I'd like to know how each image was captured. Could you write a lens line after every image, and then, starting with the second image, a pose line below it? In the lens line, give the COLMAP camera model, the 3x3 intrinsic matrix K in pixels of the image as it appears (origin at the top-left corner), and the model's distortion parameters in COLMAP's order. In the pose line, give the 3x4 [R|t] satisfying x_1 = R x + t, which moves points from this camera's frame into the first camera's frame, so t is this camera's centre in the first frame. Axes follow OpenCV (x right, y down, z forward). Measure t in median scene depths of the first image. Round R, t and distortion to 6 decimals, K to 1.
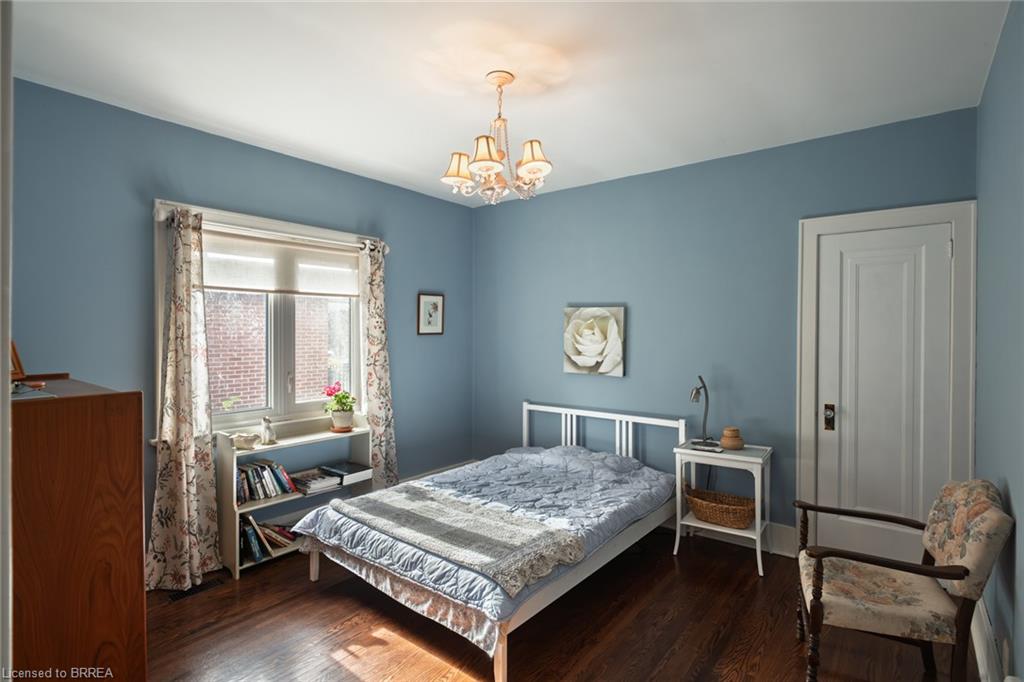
lens RADIAL K [[495.8, 0, 515.8], [0, 495.8, 335.5], [0, 0, 1]] dist [-0.001552, -0.000402]
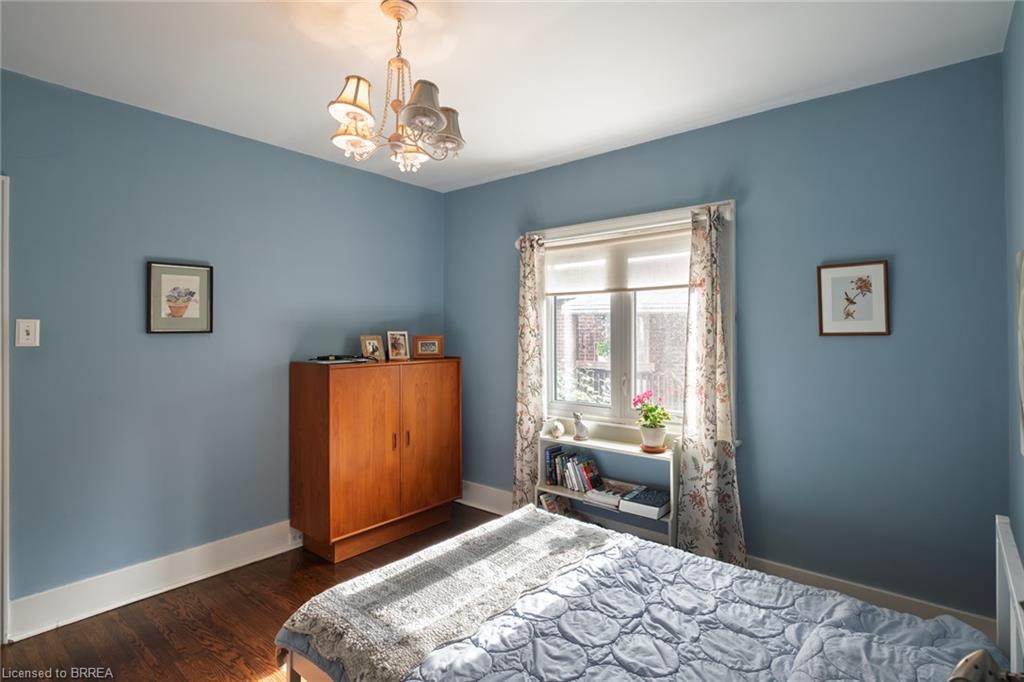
lens RADIAL K [[495.8, 0, 515.8], [0, 495.8, 335.5], [0, 0, 1]] dist [-0.001552, -0.000402]
pose [[-0.004108, 0.002073, -0.999989, 0.560222], [-0.008248, 0.999964, 0.002107, -0.000305], [0.999958, 0.008257, -0.004090, 0.900494]]
